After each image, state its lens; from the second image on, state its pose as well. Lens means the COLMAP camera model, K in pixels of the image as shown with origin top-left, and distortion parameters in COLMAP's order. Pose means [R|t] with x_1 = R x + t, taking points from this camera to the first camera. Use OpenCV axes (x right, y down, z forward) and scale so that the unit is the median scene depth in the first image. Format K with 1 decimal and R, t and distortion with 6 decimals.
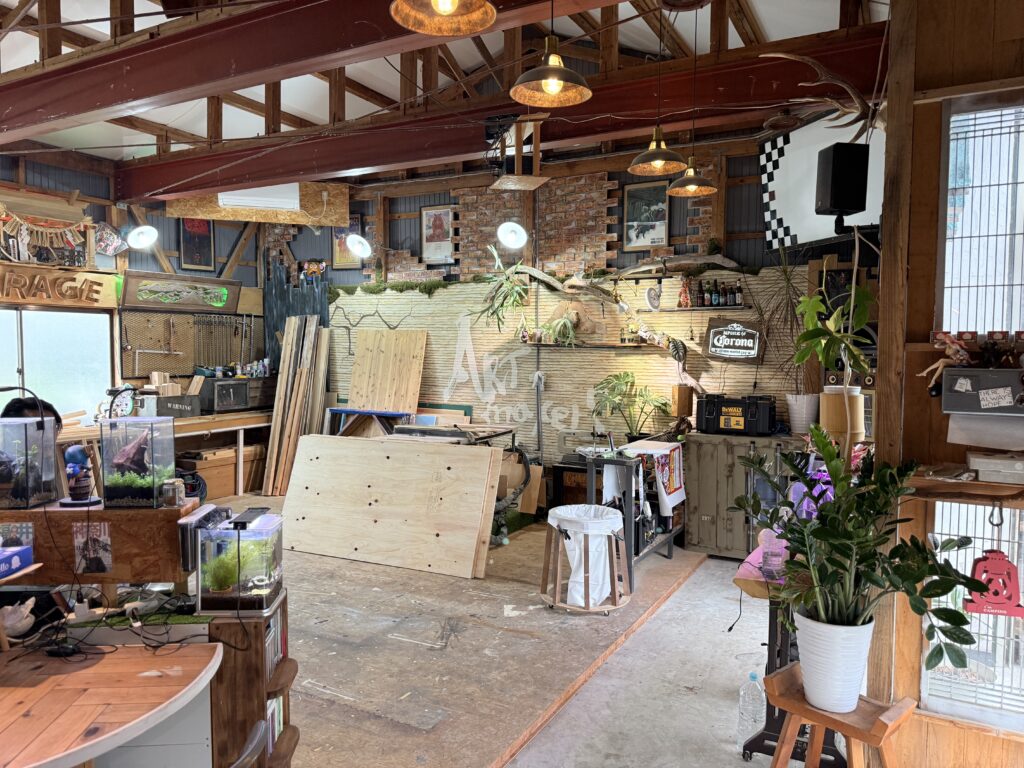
lens RADIAL K [[729.2, 0, 501.2], [0, 729.2, 389.2], [0, 0, 1]] dist [0.065593, -0.001013]
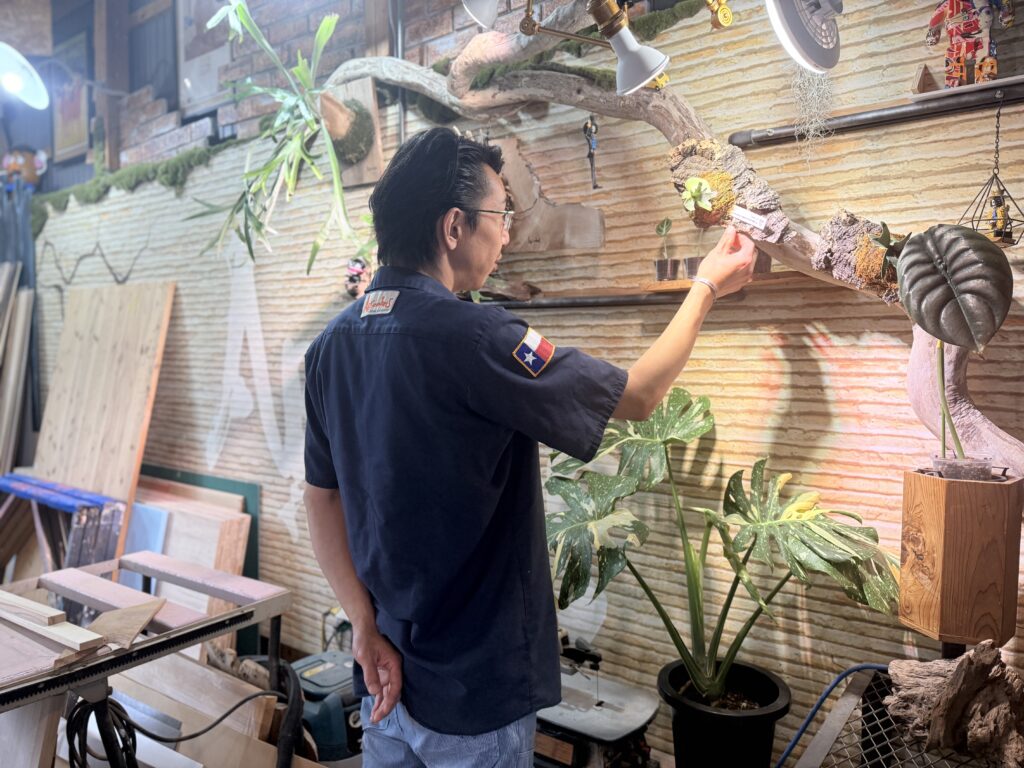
lens RADIAL K [[725.5, 0, 513.9], [0, 725.5, 386.0], [0, 0, 1]] dist [0.063989, -0.079820]
pose [[0.992819, -0.001300, -0.119622, 0.143128], [-0.000360, 0.999904, -0.013859, -0.023512], [0.119629, 0.013802, 0.992723, 0.743308]]
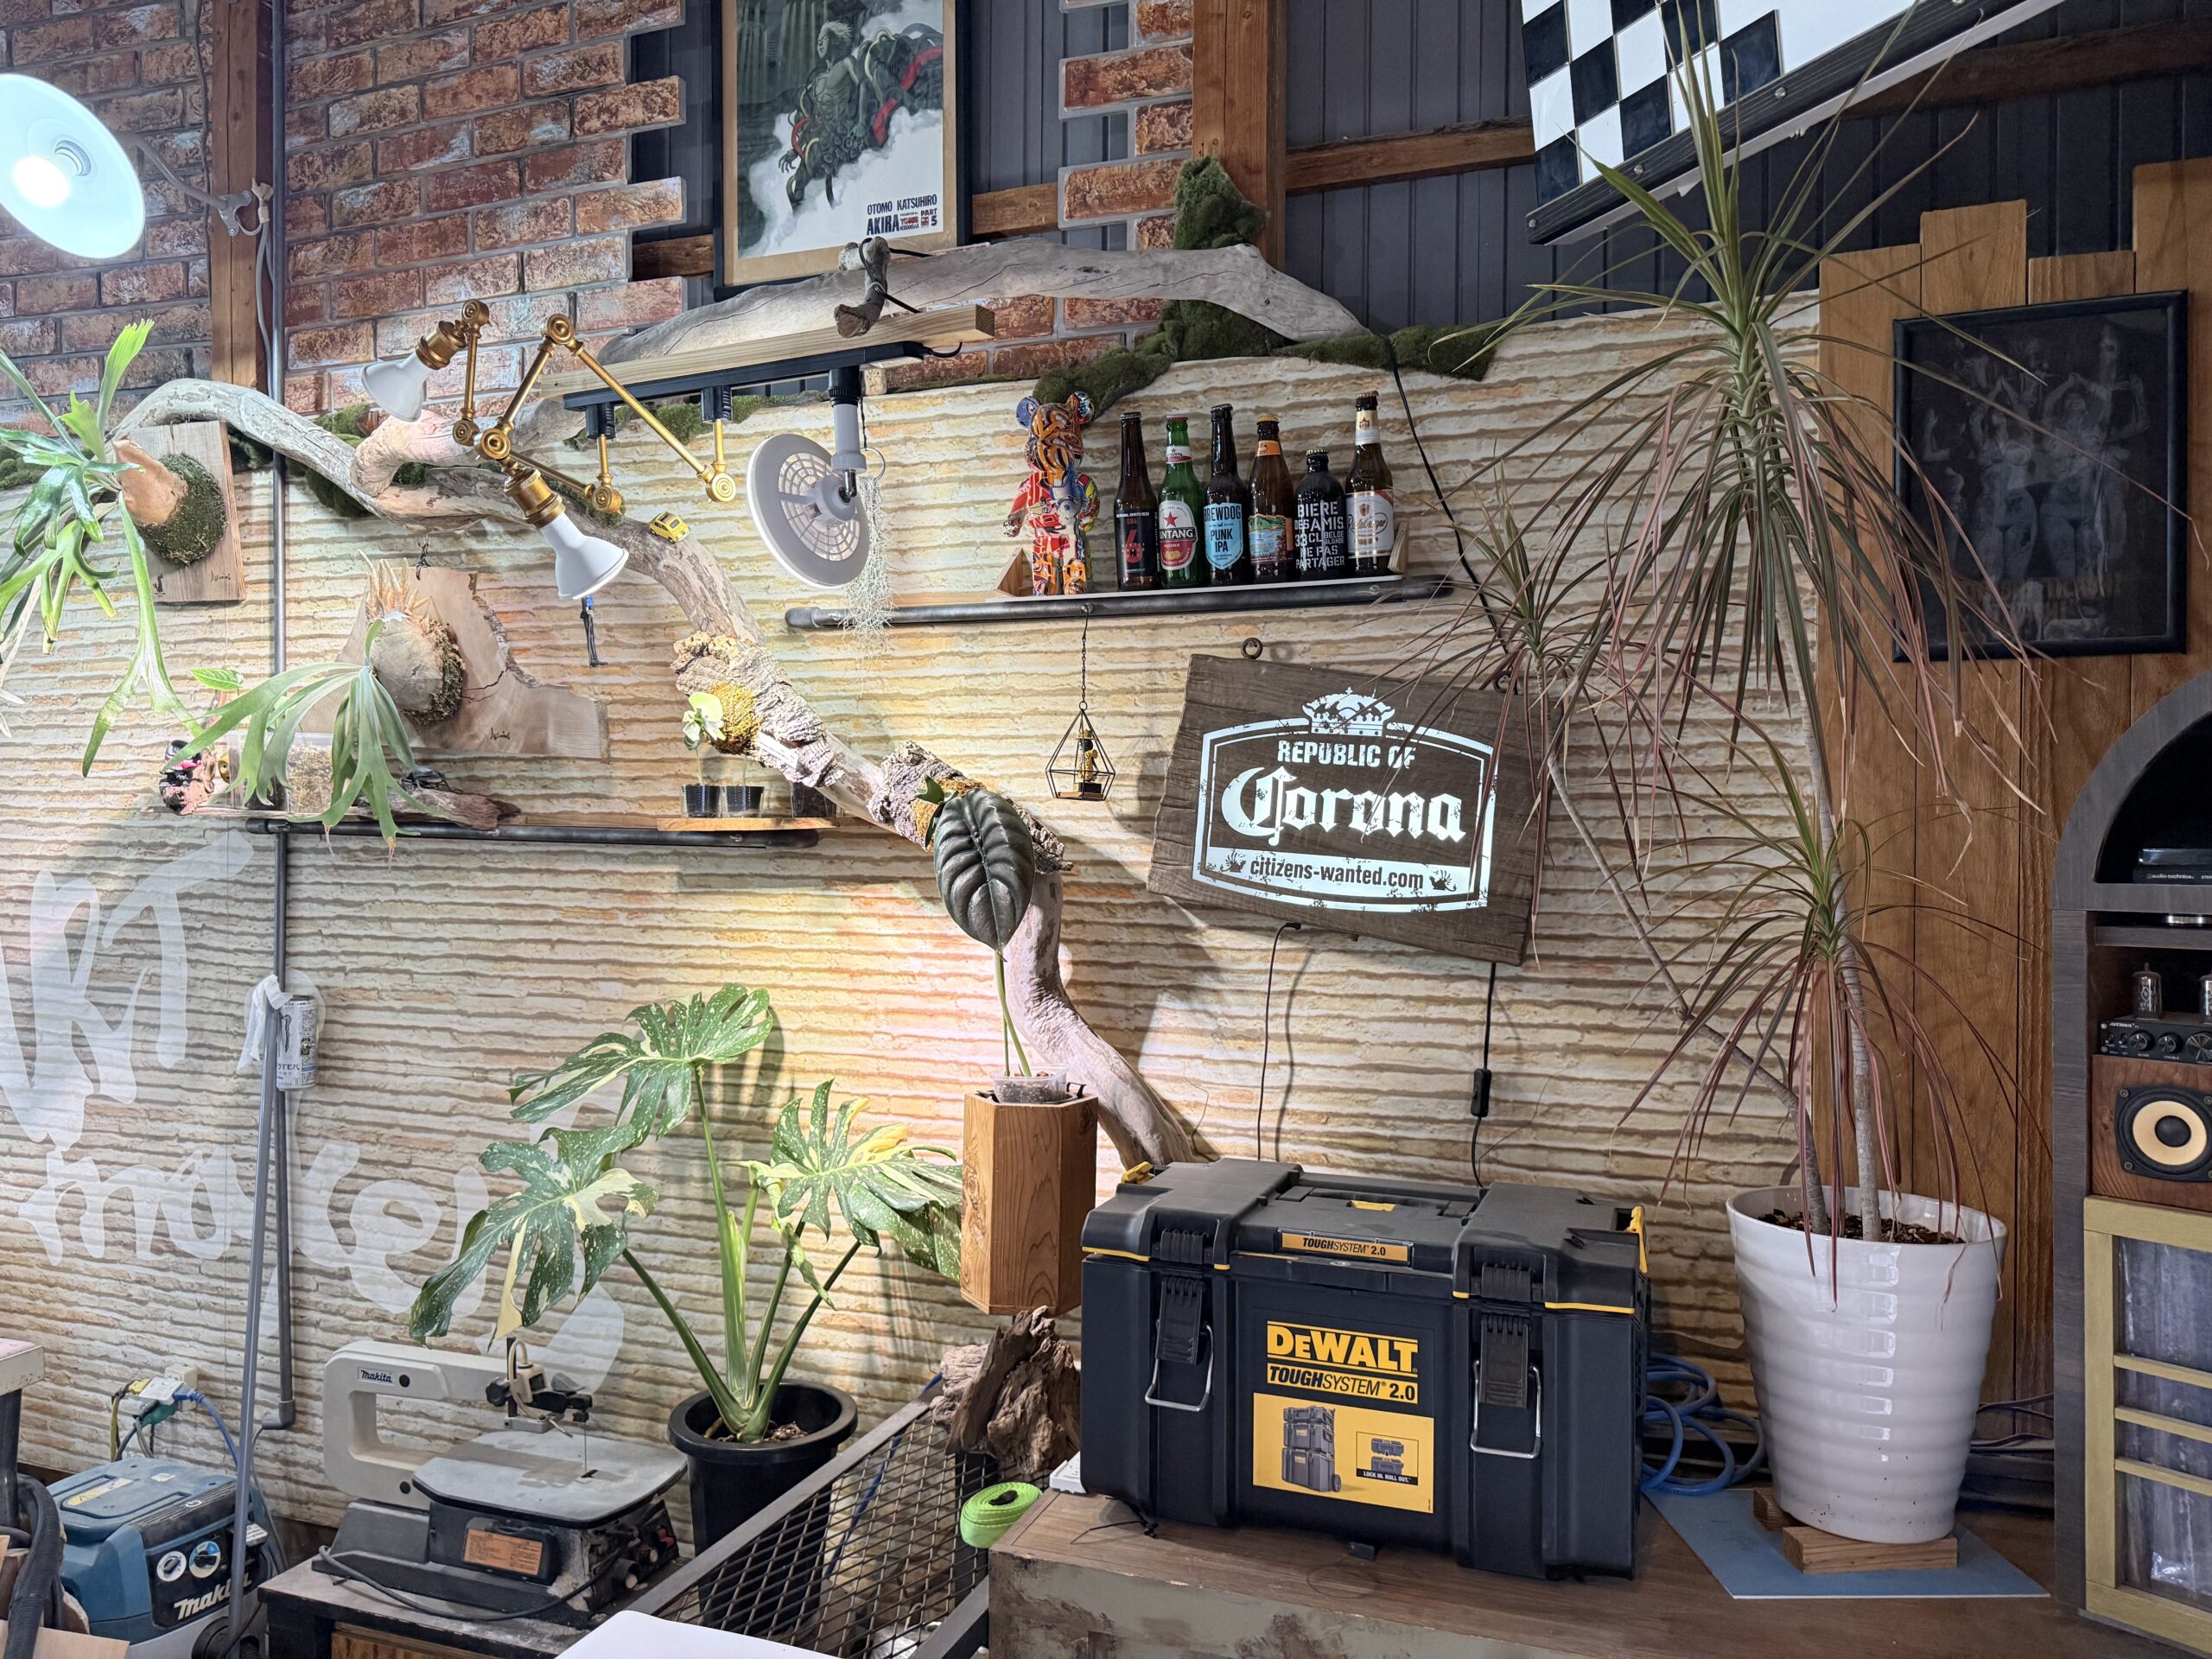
lens RADIAL K [[1567.3, 0, 1110.0], [0, 1567.3, 833.8], [0, 0, 1]] dist [0.063989, -0.079820]
pose [[0.986989, -0.002037, 0.160773, 0.199073], [0.009875, 0.998800, -0.047972, -0.040701], [-0.160482, 0.048935, 0.985825, 0.630700]]
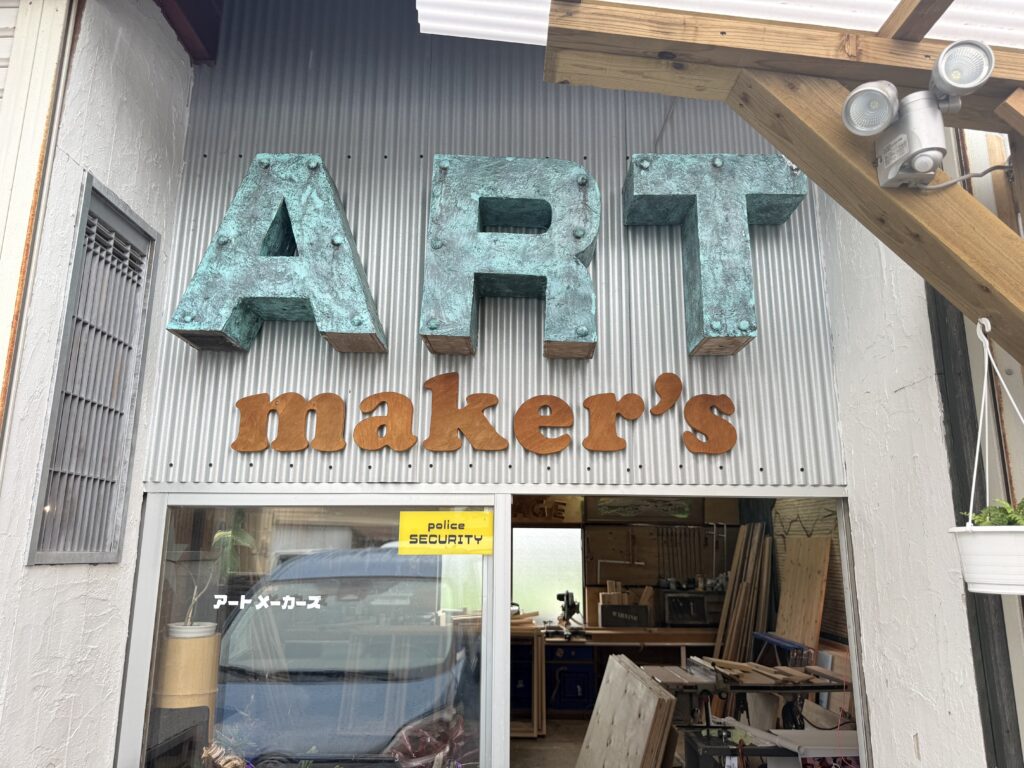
lens RADIAL K [[725.5, 0, 513.9], [0, 725.5, 386.0], [0, 0, 1]] dist [0.063989, -0.079820]
pose [[0.497005, -0.194988, -0.845556, 0.496922], [-0.056762, 0.965034, -0.255903, -0.019858], [0.865889, 0.175181, 0.468559, 0.360773]]
